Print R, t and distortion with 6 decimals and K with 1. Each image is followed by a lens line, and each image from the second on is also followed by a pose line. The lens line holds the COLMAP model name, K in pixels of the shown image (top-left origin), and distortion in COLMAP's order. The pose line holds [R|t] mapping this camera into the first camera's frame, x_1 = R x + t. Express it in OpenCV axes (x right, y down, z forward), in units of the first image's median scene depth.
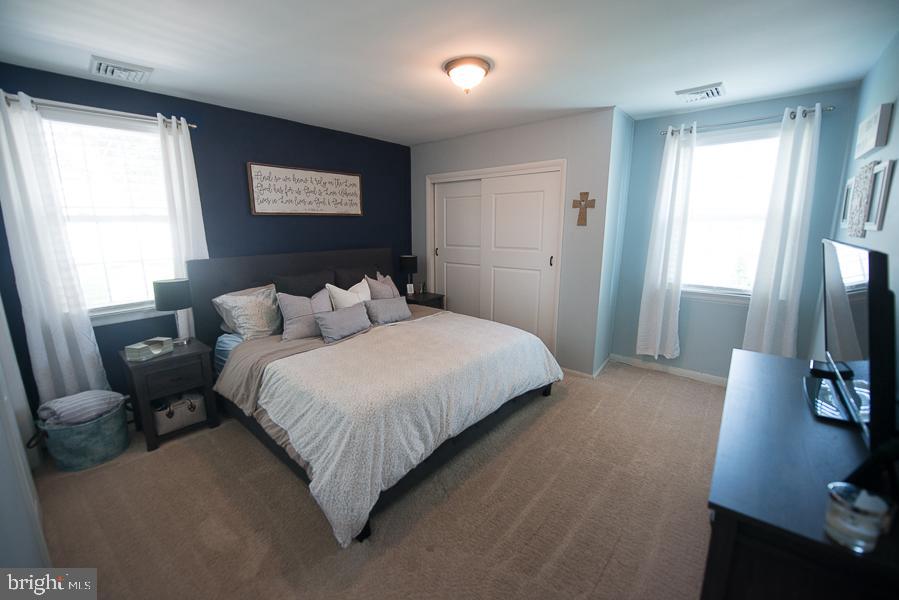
lens RADIAL K [[360.7, 0, 443.8], [0, 360.7, 298.5], [0, 0, 1]] dist [-0.009955, -0.001261]
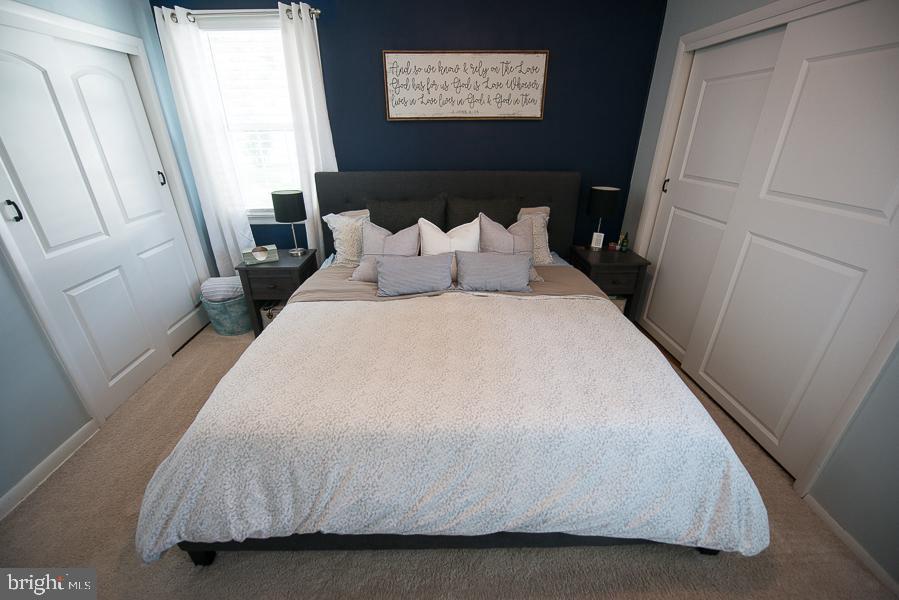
lens RADIAL K [[360.7, 0, 448.4], [0, 360.7, 295.1], [0, 0, 1]] dist [-0.009955, -0.001261]
pose [[0.675959, 0.310824, -0.668182, 0.257648], [-0.149559, 0.945692, 0.288616, -0.108692], [0.721603, -0.095160, 0.685735, 0.476925]]
